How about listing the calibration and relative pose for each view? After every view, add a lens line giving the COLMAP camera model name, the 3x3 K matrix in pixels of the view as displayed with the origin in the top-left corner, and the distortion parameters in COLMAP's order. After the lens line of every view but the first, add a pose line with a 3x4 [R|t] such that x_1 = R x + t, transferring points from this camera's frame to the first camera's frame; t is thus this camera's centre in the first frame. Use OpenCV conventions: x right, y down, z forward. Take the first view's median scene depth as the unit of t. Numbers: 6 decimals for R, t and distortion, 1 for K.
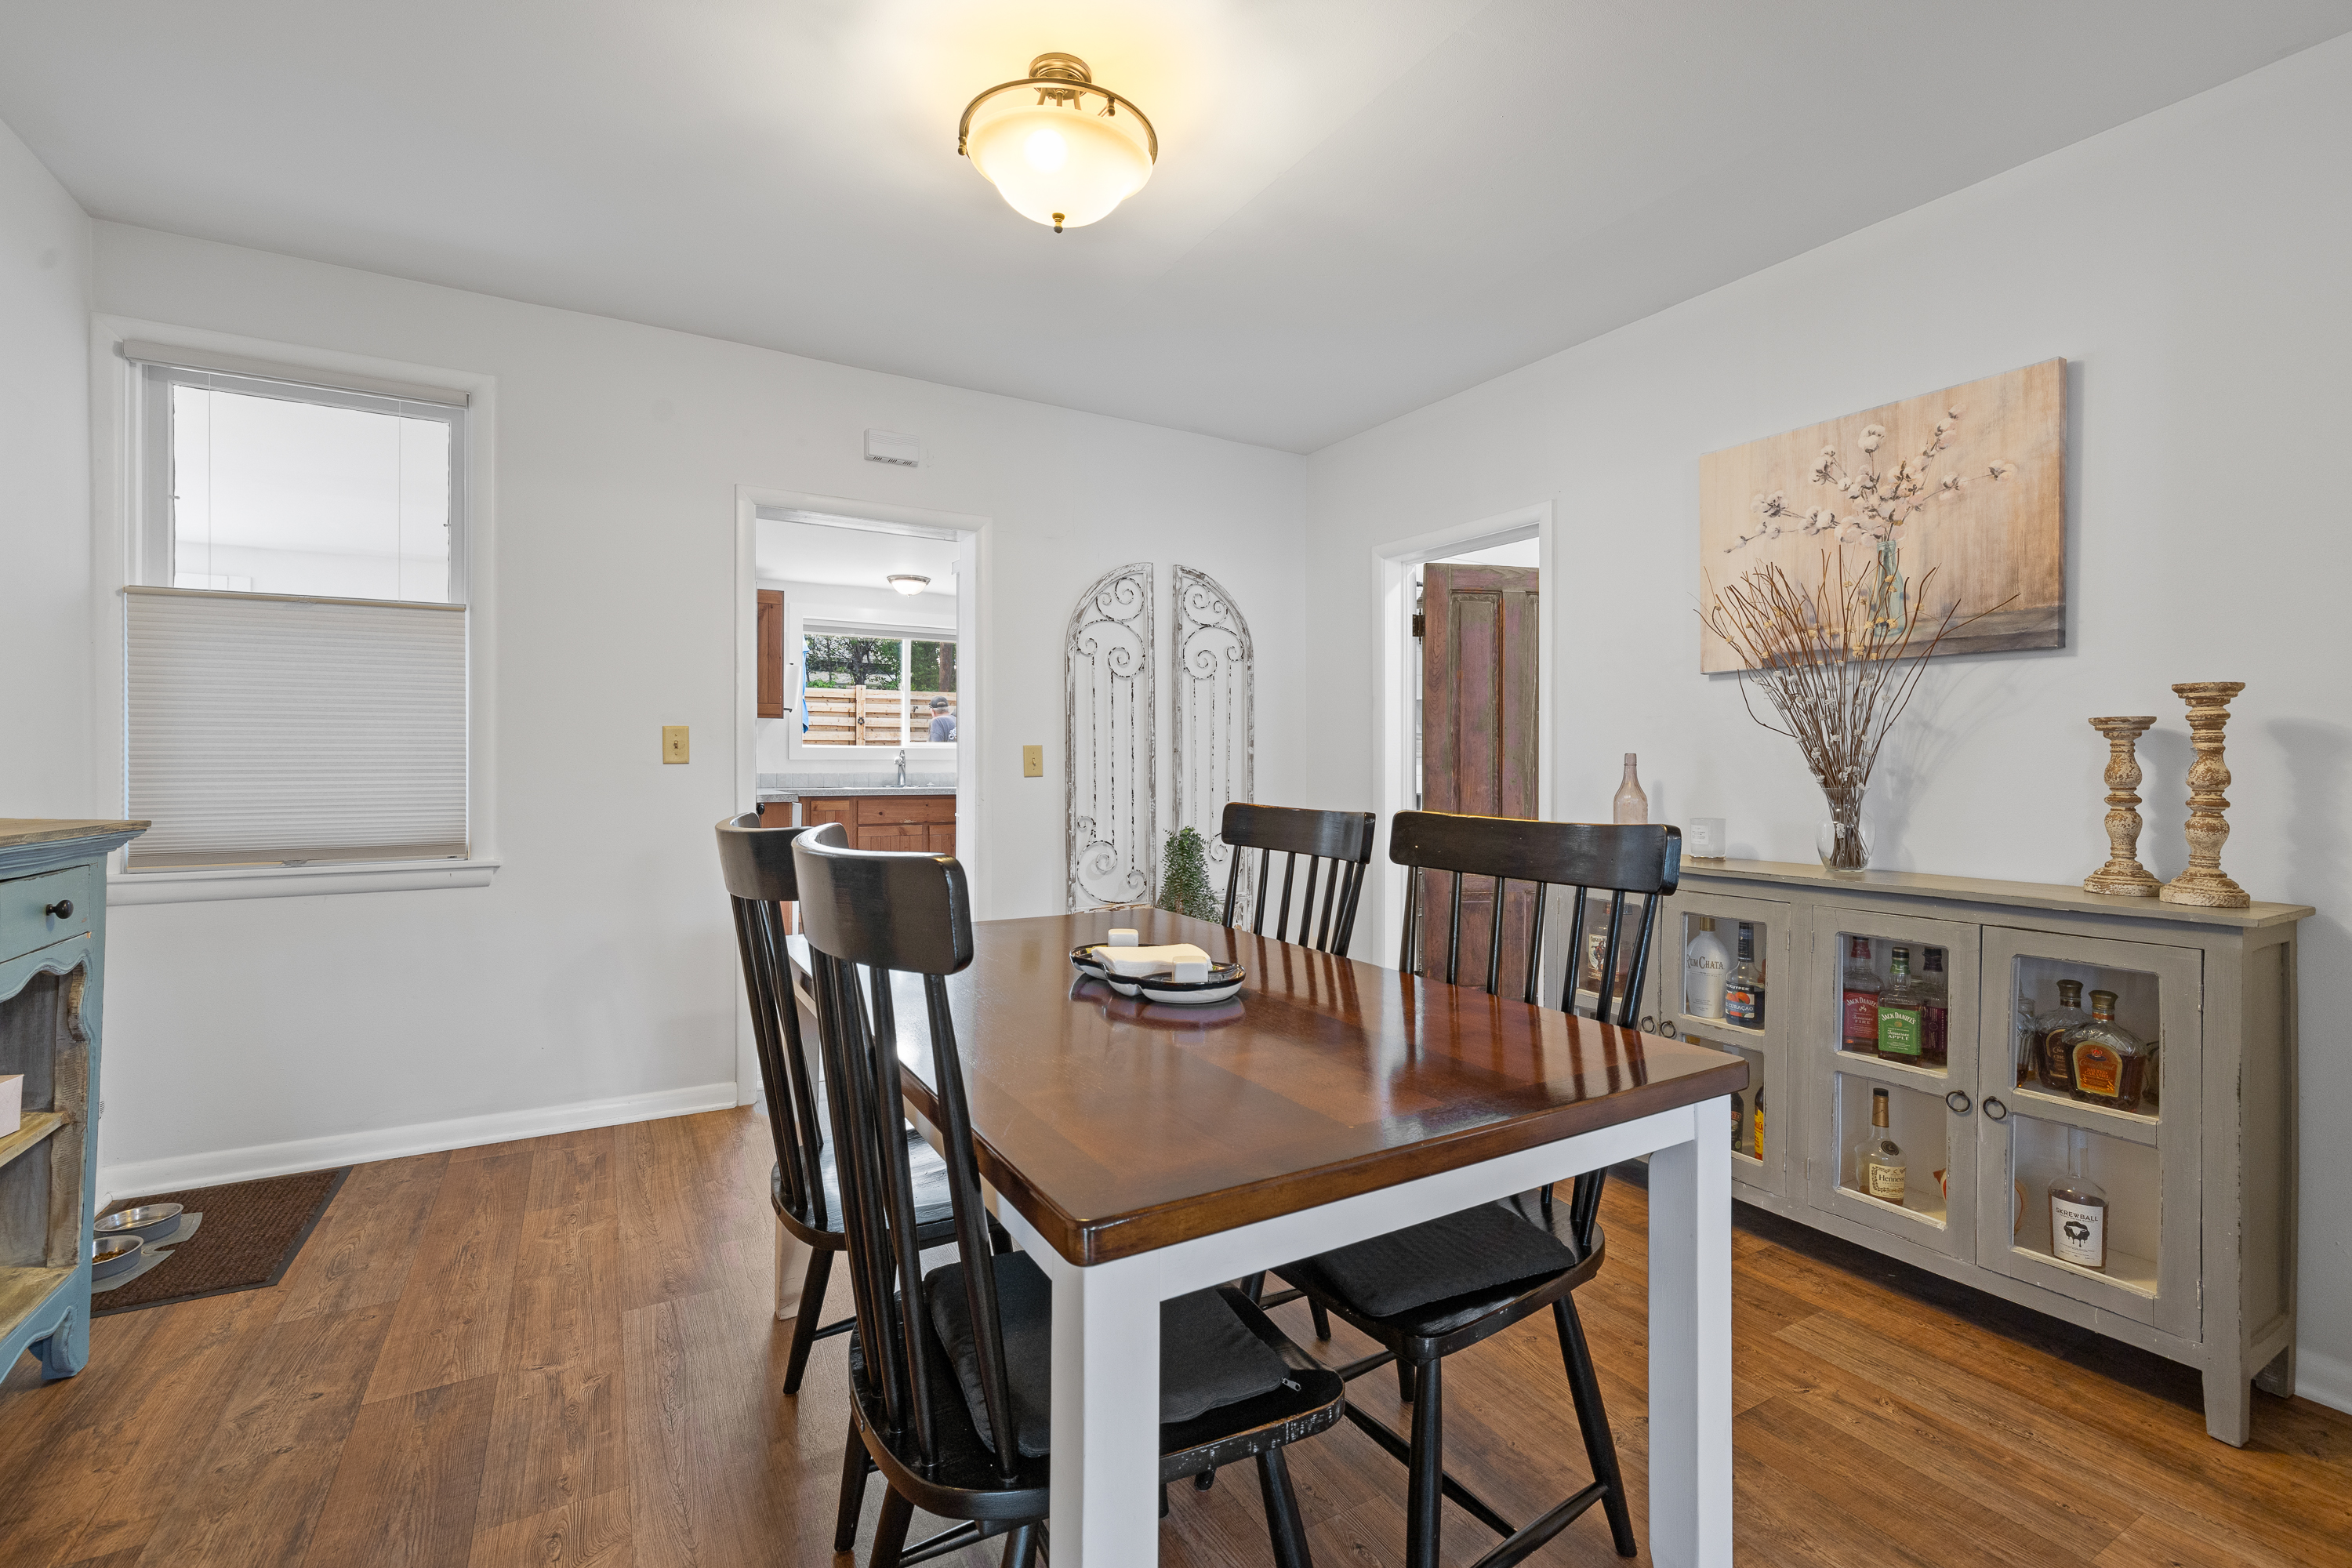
lens RADIAL K [[1021.5, 0, 1171.0], [0, 1021.5, 768.6], [0, 0, 1]] dist [-0.006630, 0.001759]
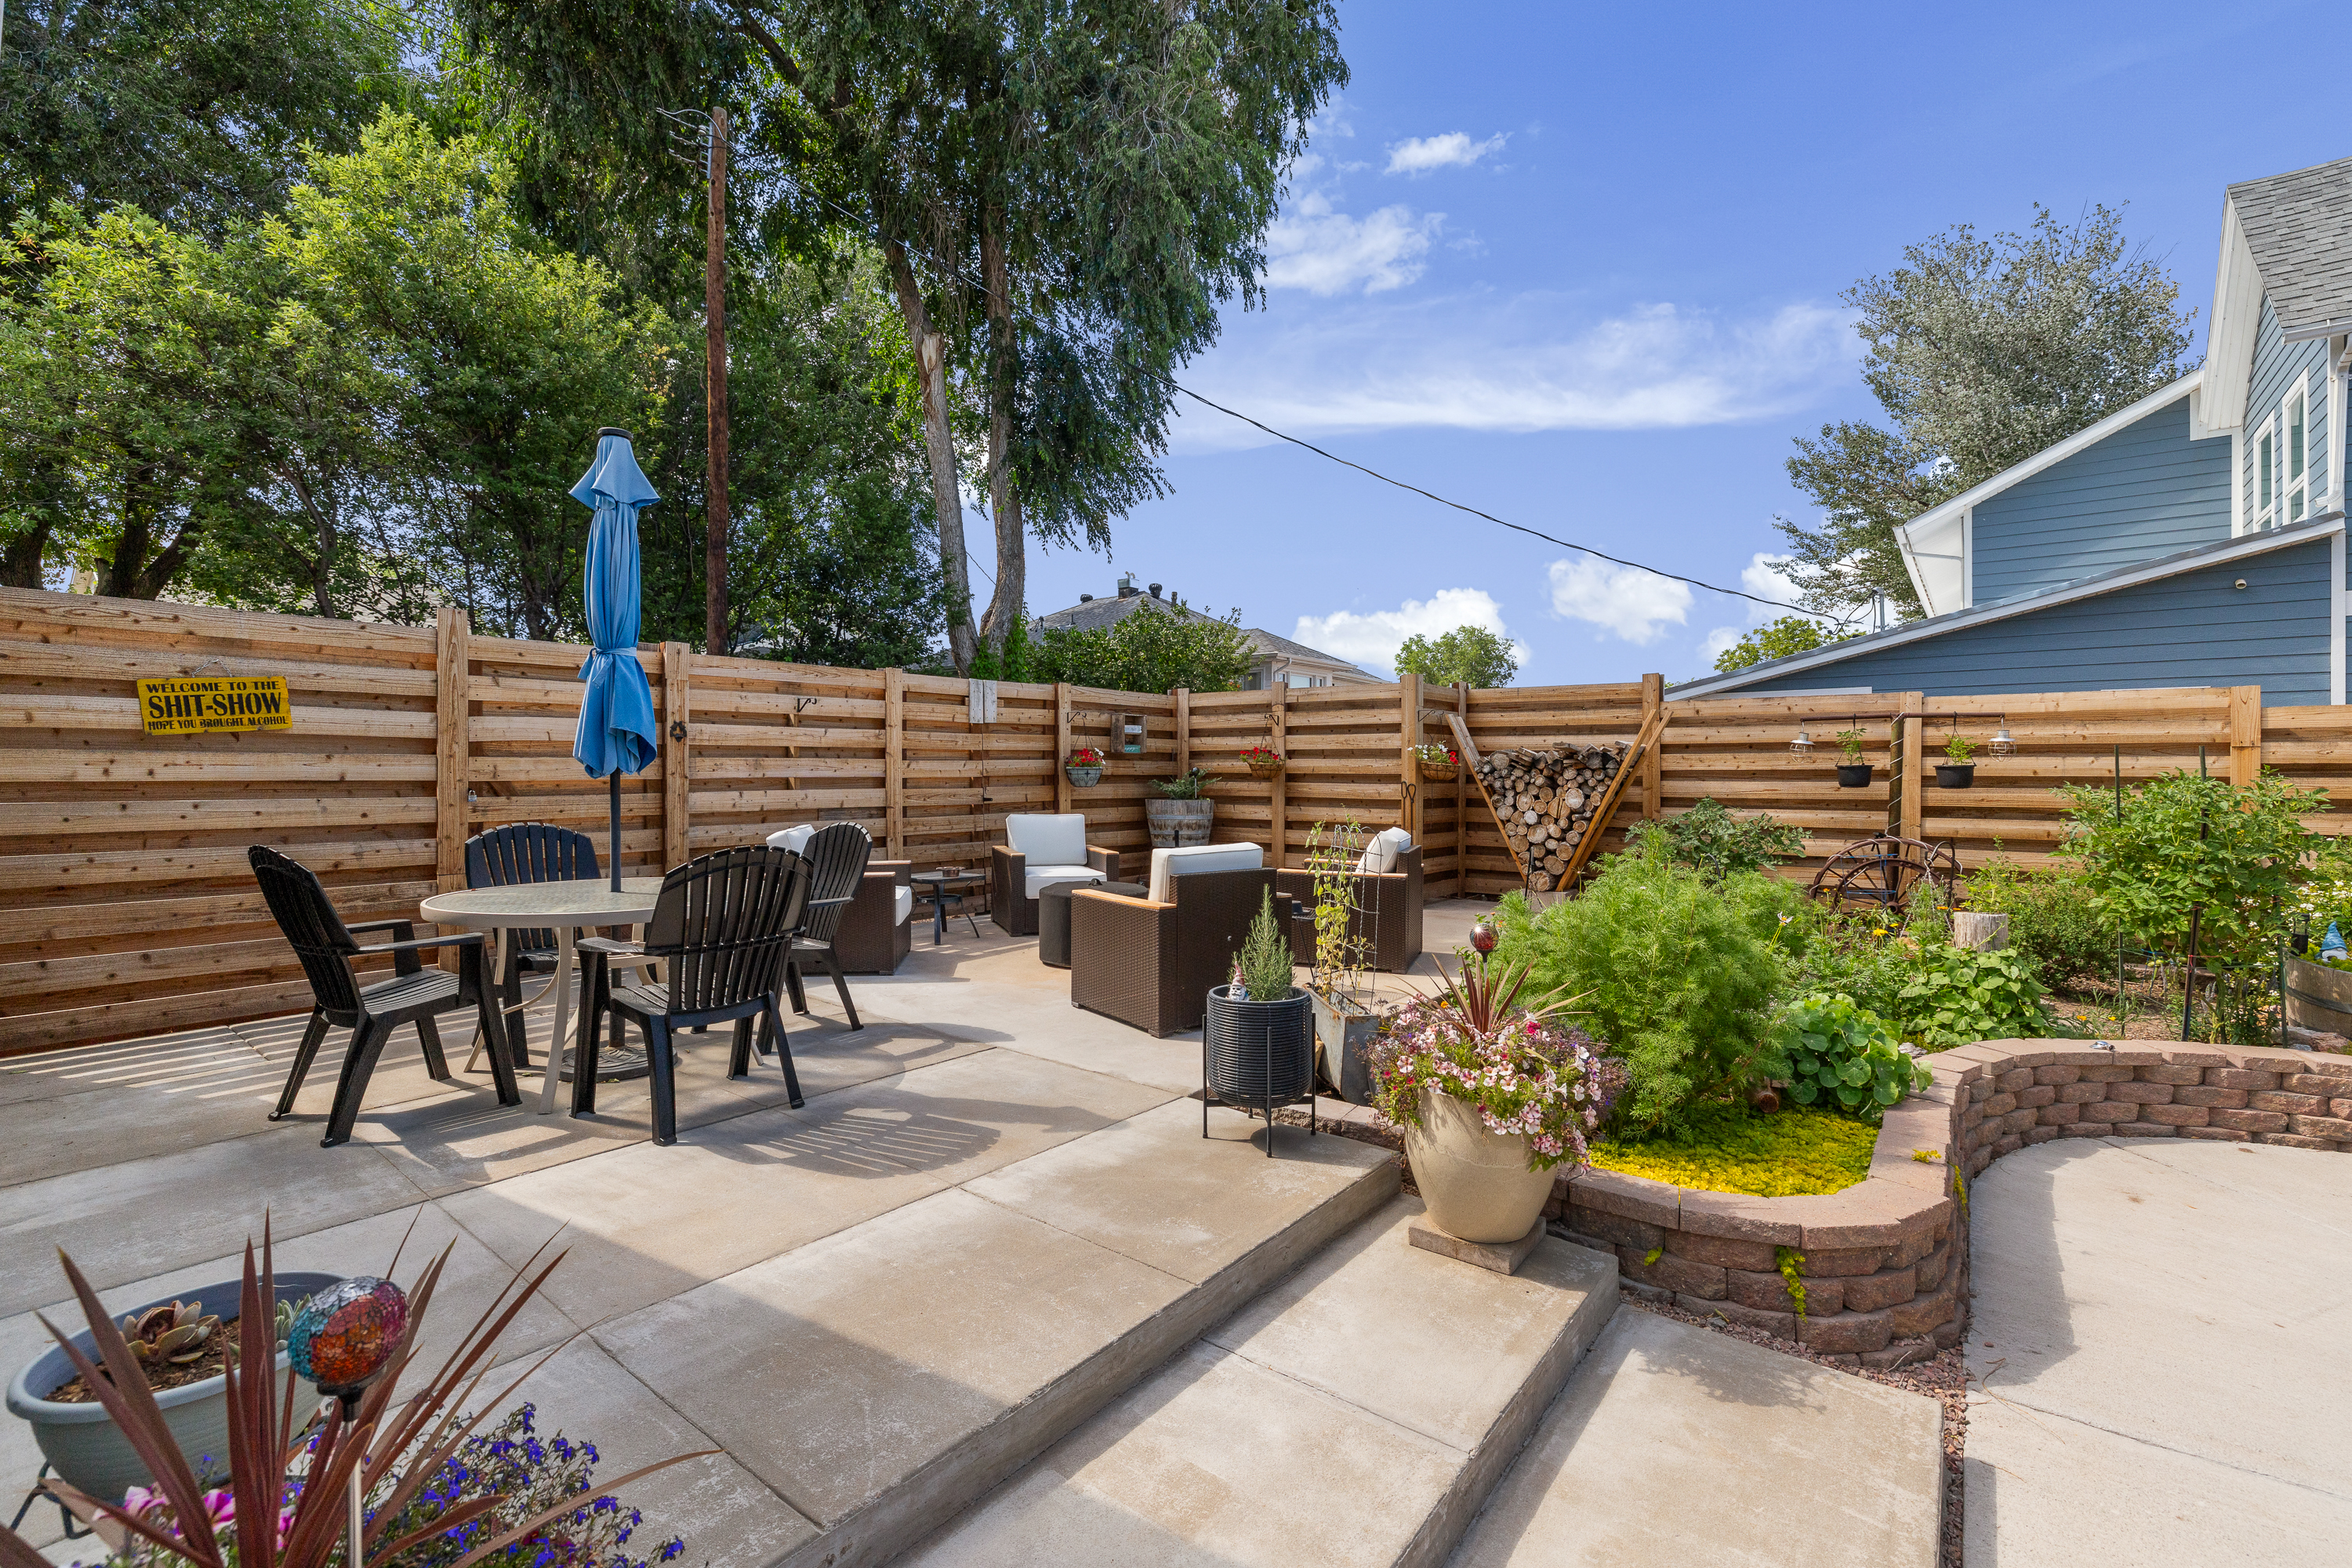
lens RADIAL K [[1021.5, 0, 1182.1], [0, 1021.5, 779.0], [0, 0, 1]] dist [-0.006630, 0.001759]
pose [[0.925586, -0.010513, 0.378392, -0.276454], [0.011699, 0.999931, -0.000834, -0.025802], [-0.378357, 0.005199, 0.925645, 0.561389]]
